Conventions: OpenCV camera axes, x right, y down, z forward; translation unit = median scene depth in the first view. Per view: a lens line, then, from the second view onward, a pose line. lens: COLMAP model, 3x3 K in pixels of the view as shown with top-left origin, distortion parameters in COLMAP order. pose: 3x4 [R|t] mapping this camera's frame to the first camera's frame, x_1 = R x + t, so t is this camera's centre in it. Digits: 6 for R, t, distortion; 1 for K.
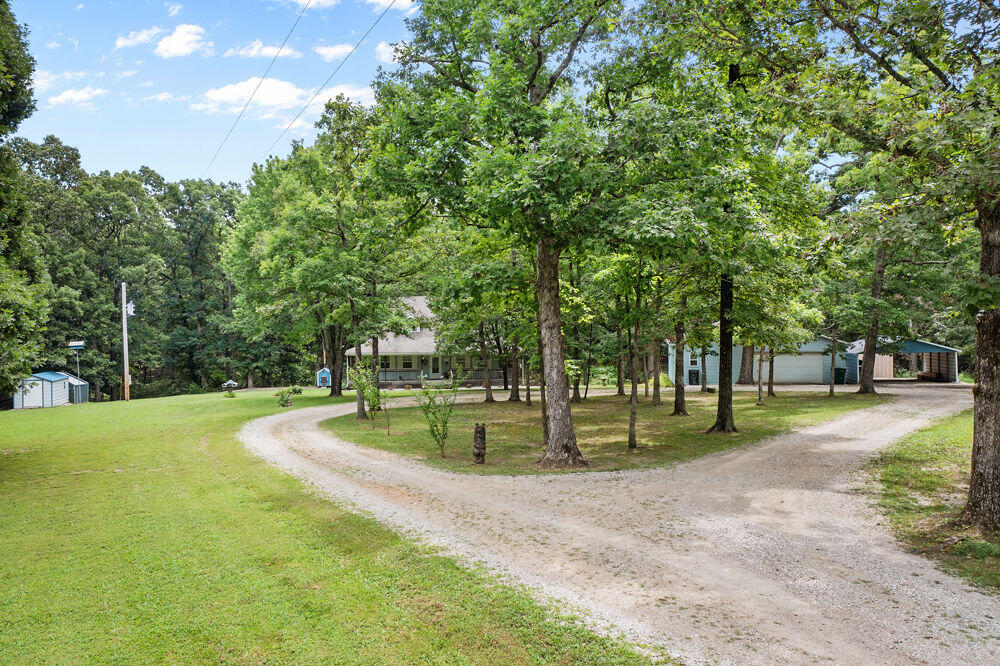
lens RADIAL K [[785.6, 0, 501.4], [0, 785.6, 334.3], [0, 0, 1]] dist [0.010949, 0.003395]
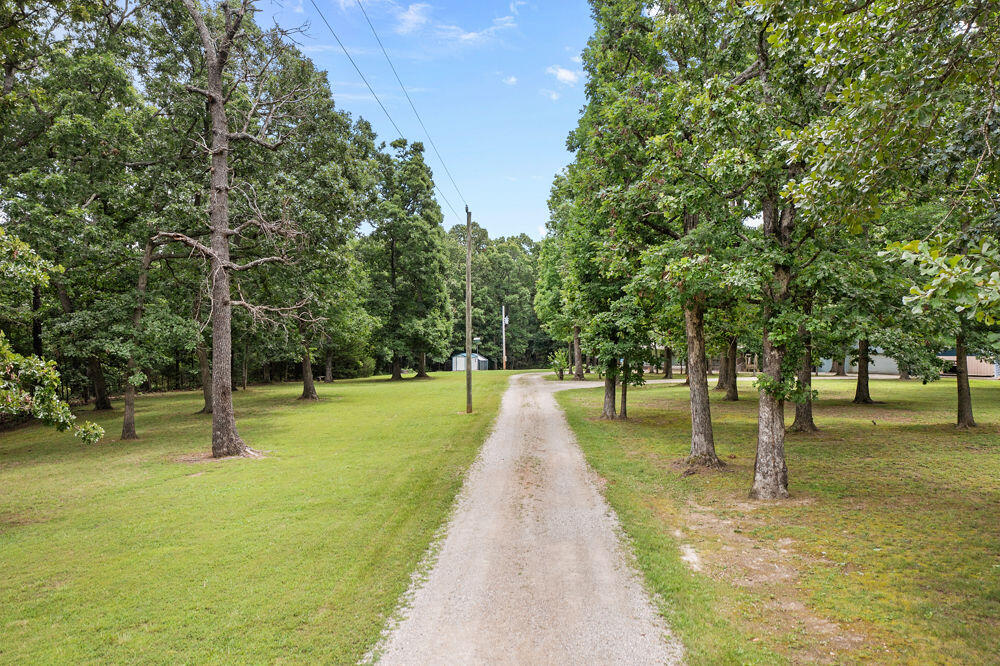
lens RADIAL K [[785.6, 0, 499.8], [0, 785.6, 331.5], [0, 0, 1]] dist [0.010949, 0.003395]
pose [[0.868953, 0.014869, -0.494671, 0.406991], [-0.014741, 0.999883, 0.004159, -0.012335], [0.494675, 0.003678, 0.869070, -0.580195]]
